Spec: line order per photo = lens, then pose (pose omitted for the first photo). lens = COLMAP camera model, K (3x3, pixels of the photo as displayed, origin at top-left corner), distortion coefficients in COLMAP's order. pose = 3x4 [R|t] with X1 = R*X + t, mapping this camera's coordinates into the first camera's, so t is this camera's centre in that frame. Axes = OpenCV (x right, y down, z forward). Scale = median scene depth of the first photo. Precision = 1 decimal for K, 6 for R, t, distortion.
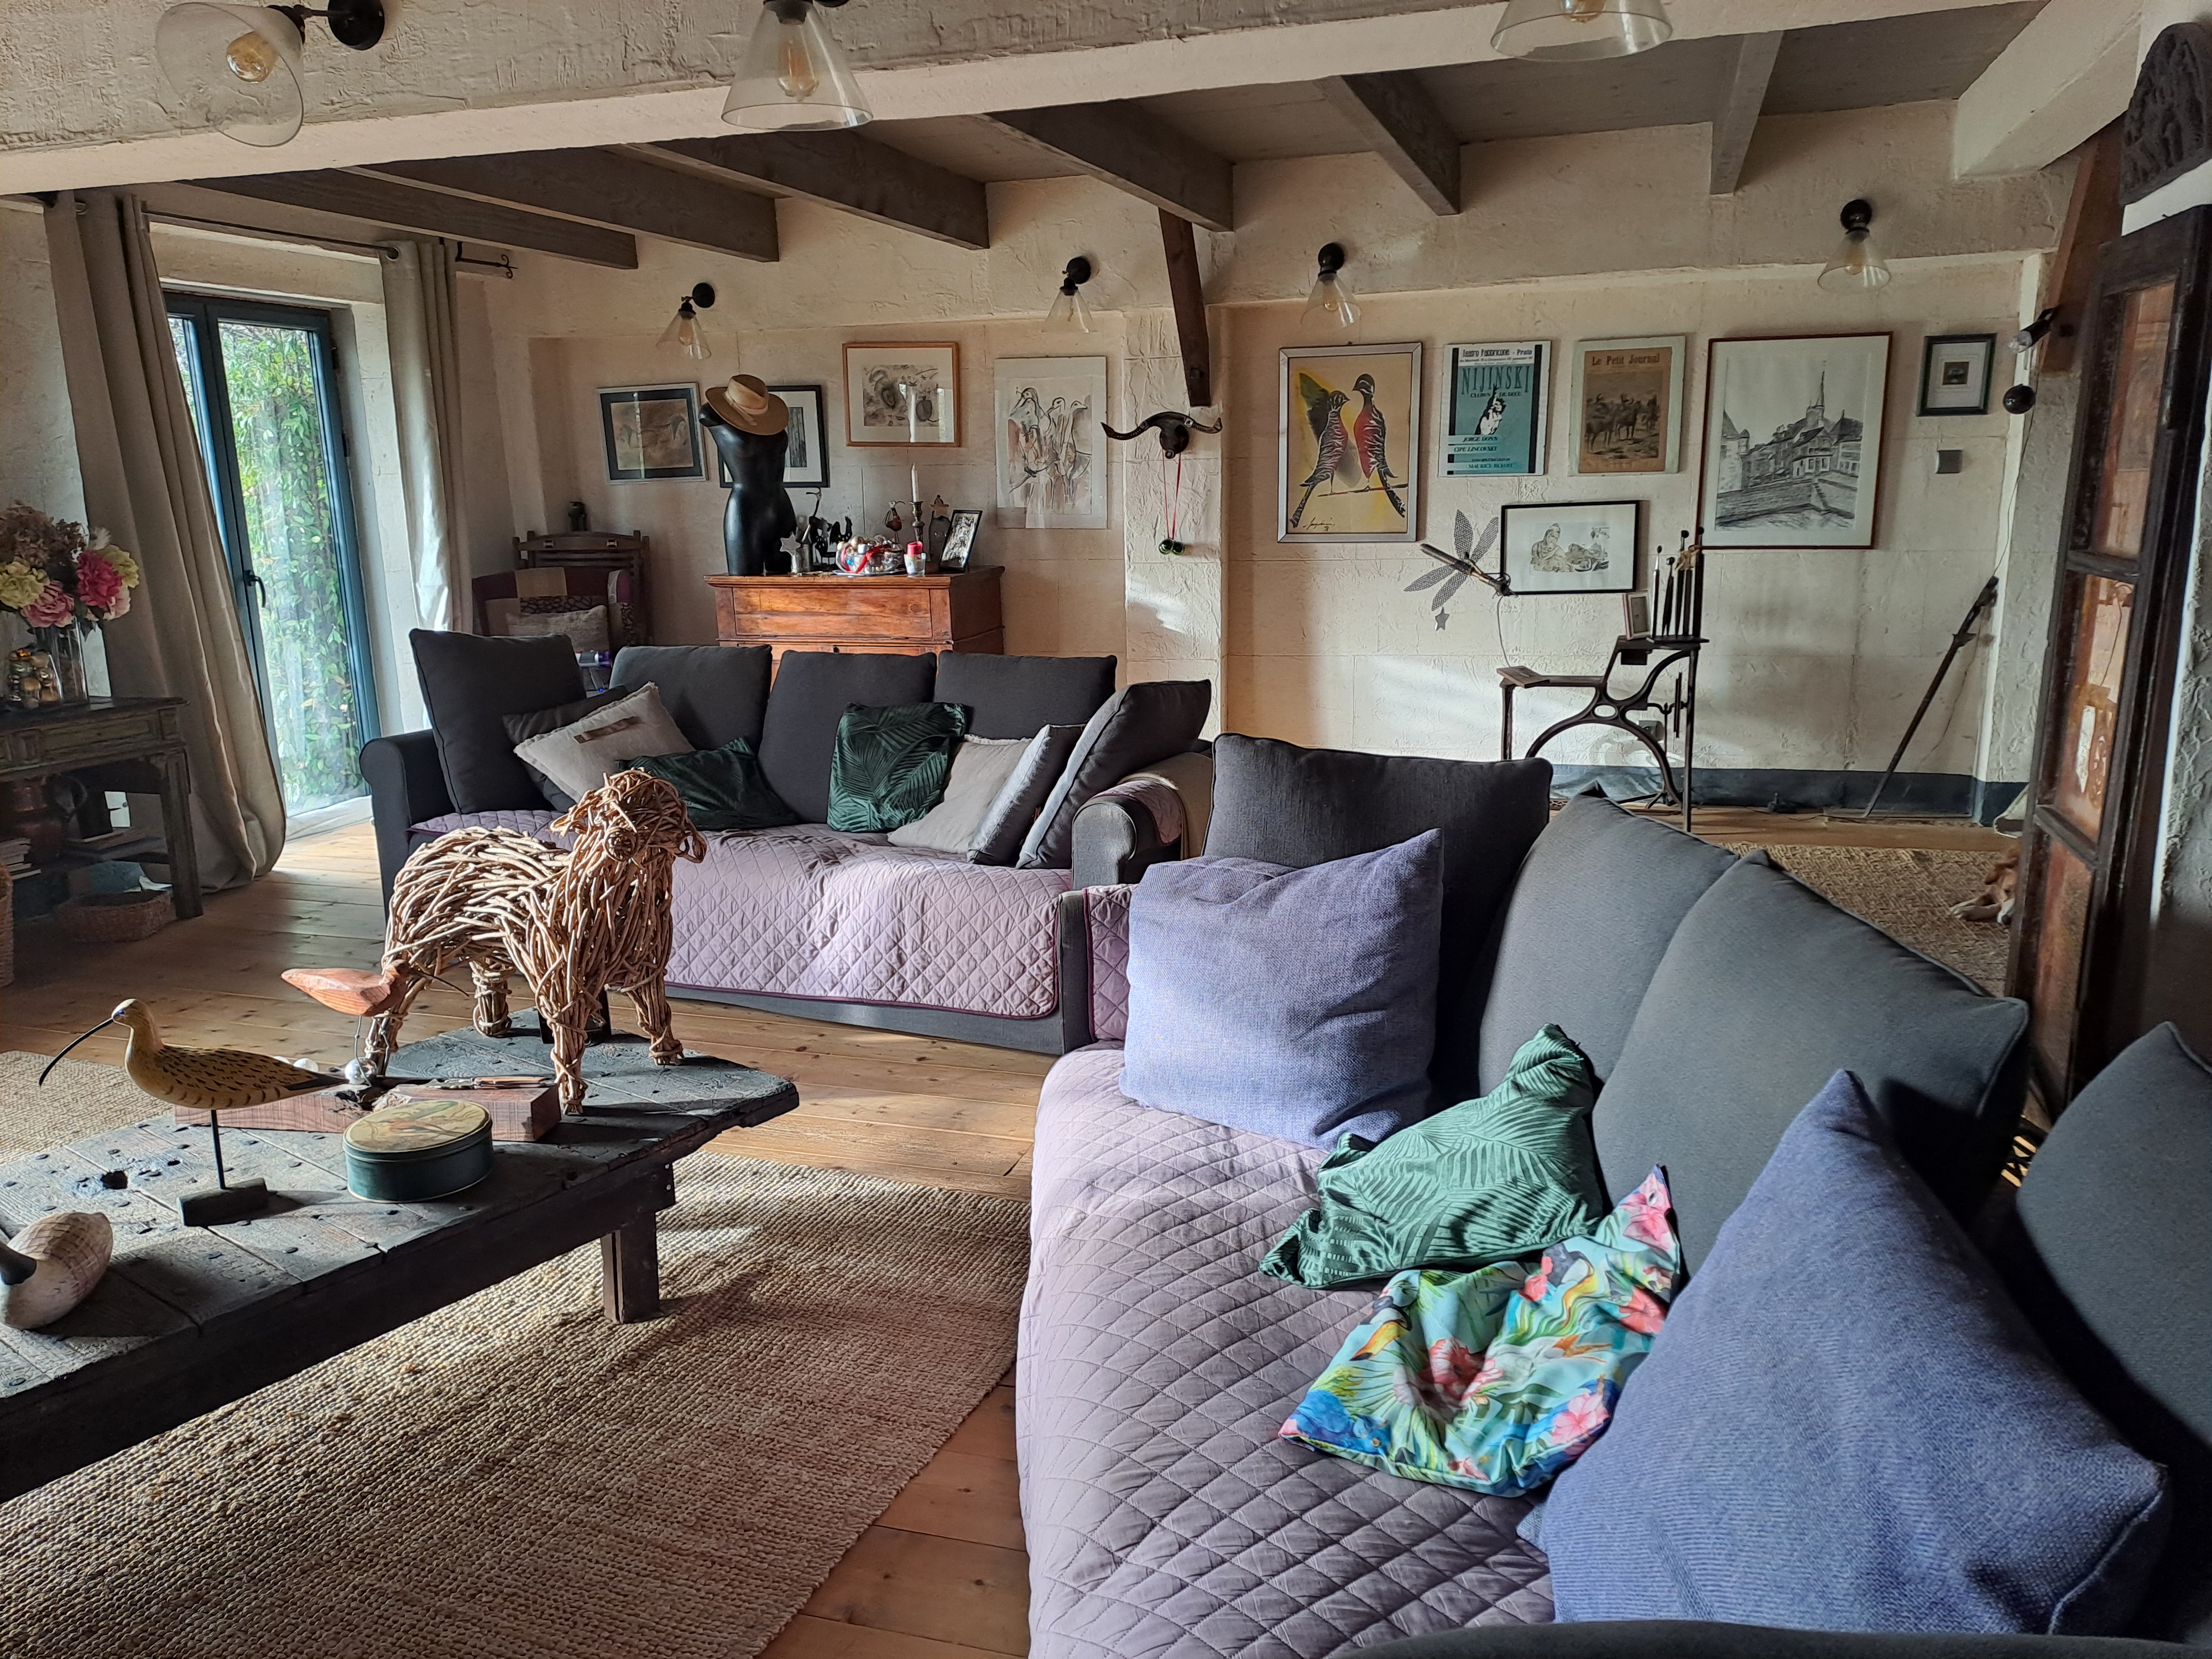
lens RADIAL K [[1629.4, 0, 1100.9], [0, 1629.4, 849.0], [0, 0, 1]] dist [0.061469, -0.068195]
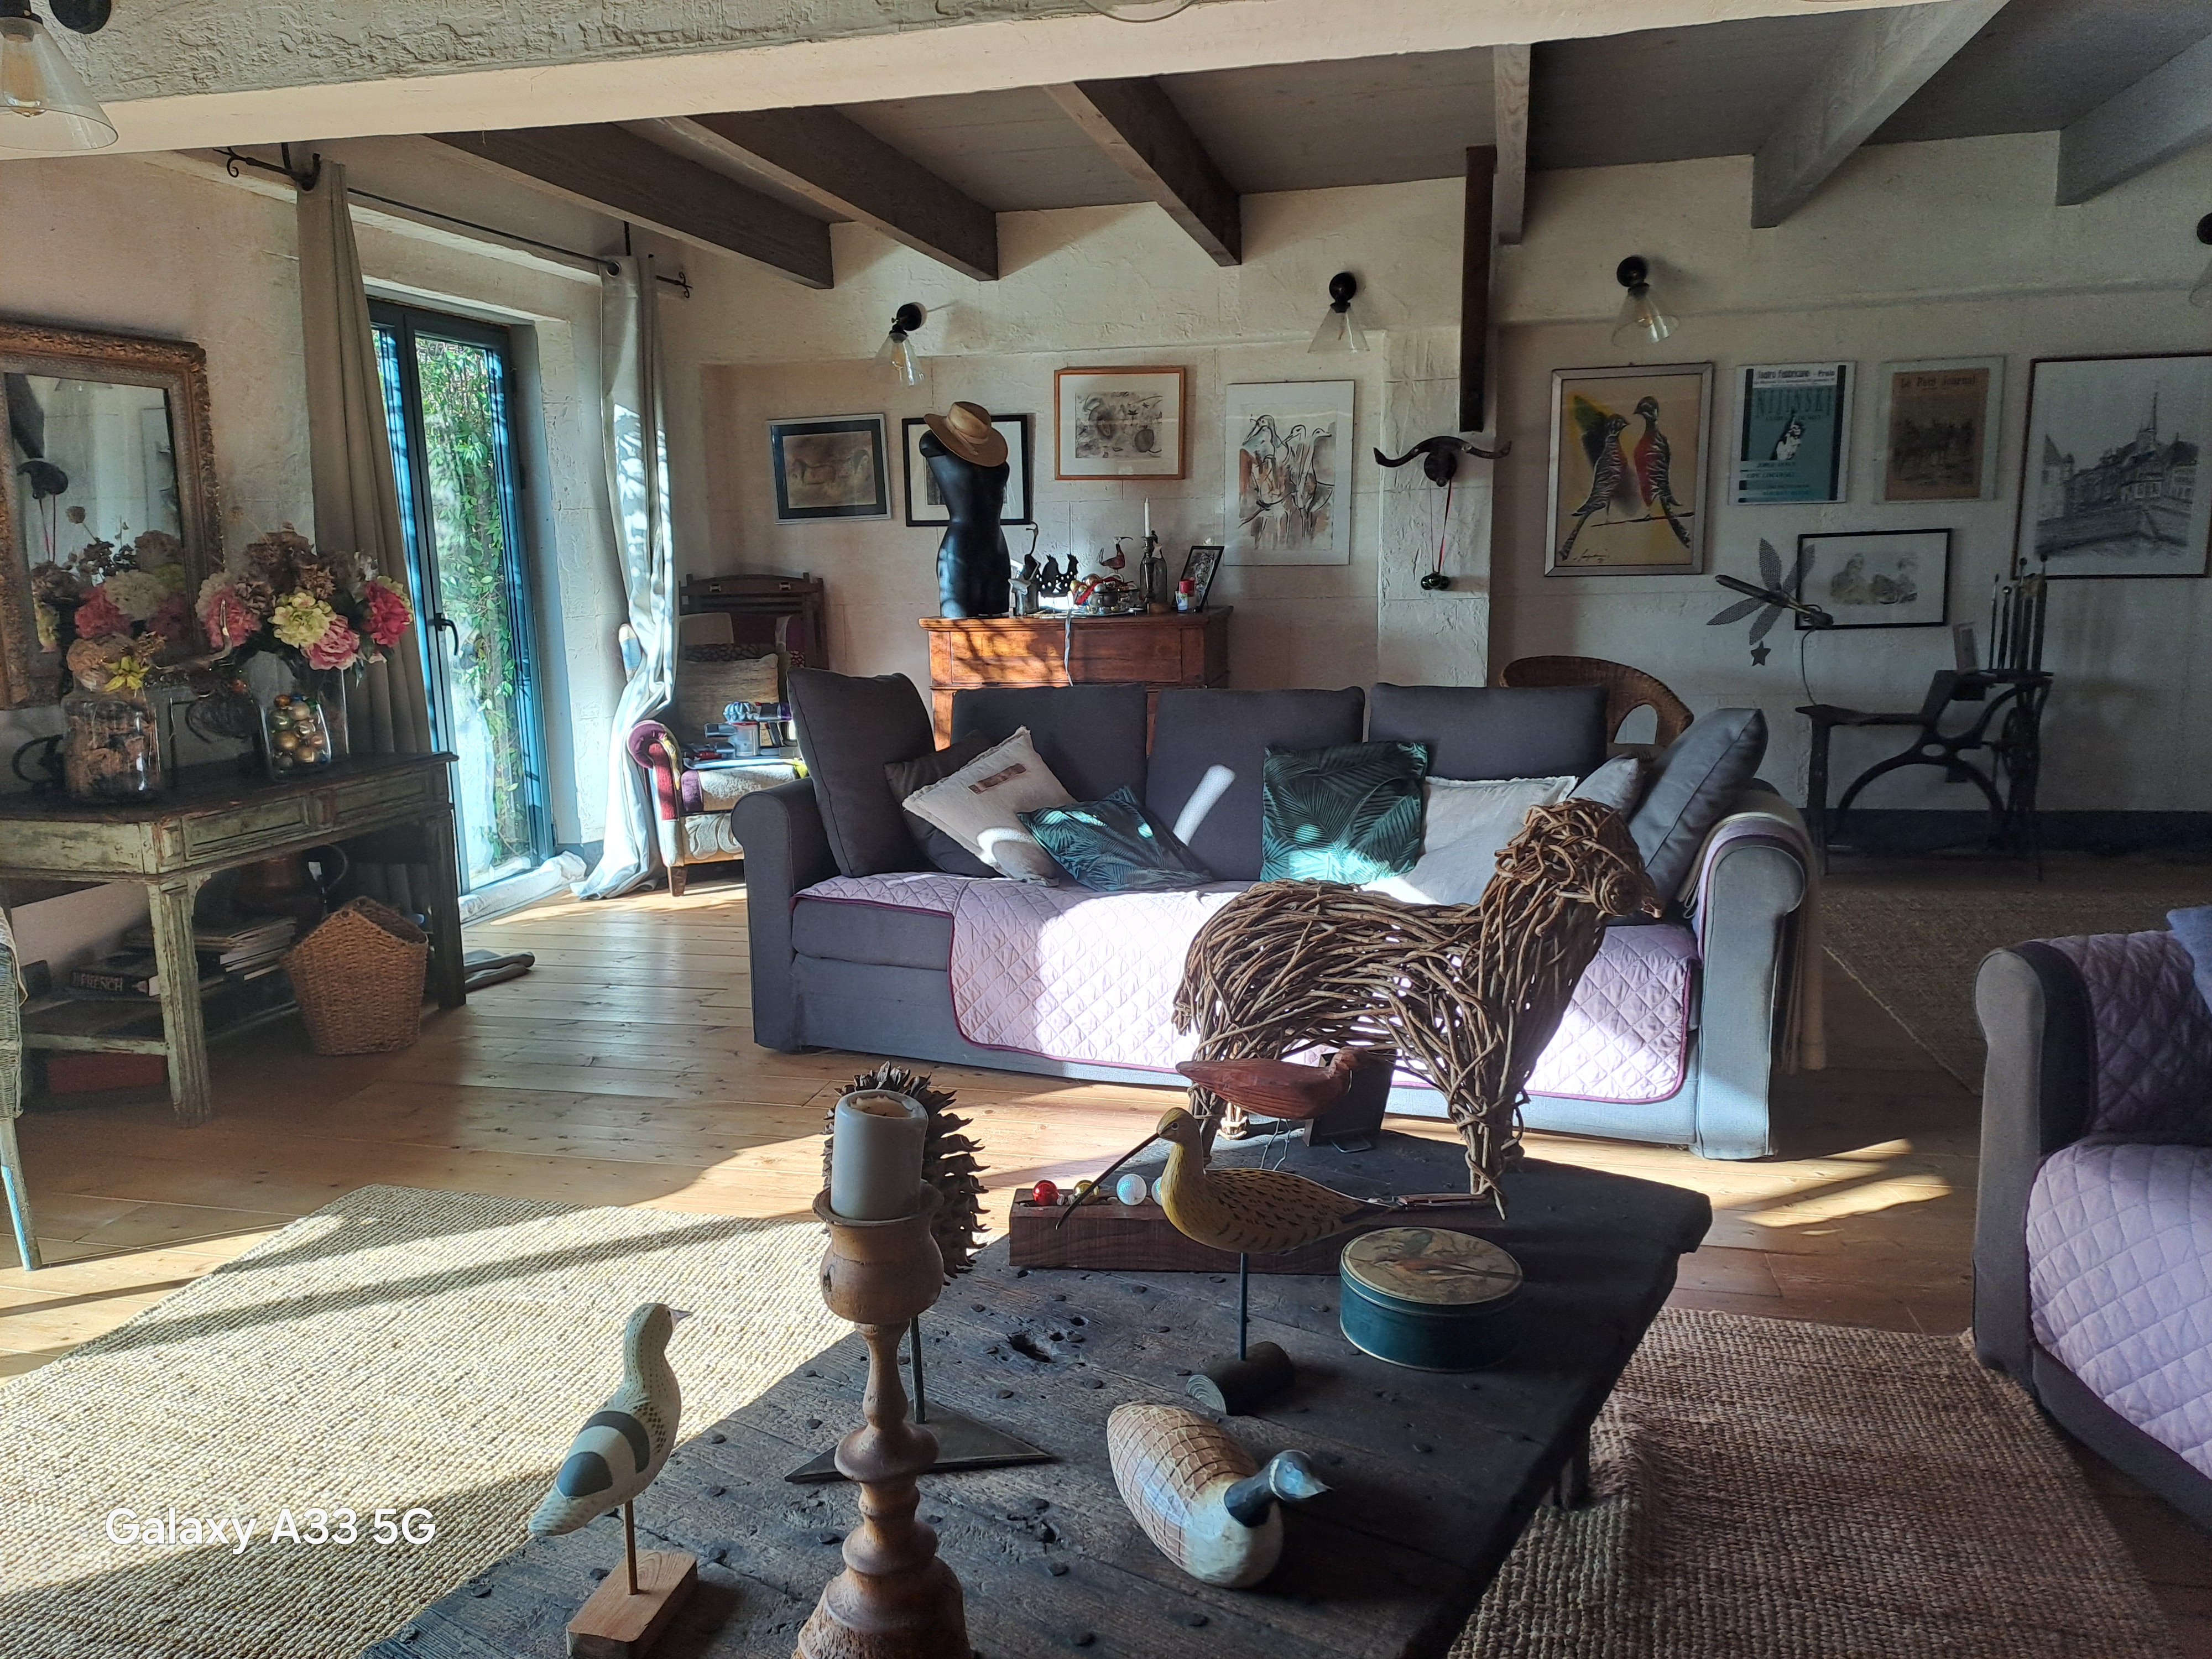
lens RADIAL K [[1629.4, 0, 994.6], [0, 1629.4, 824.0], [0, 0, 1]] dist [0.061469, -0.068195]
pose [[0.996994, -0.015420, 0.075933, -0.289259], [0.019986, 0.998014, -0.059743, 0.002588], [-0.074861, 0.061081, 0.995322, 0.106897]]
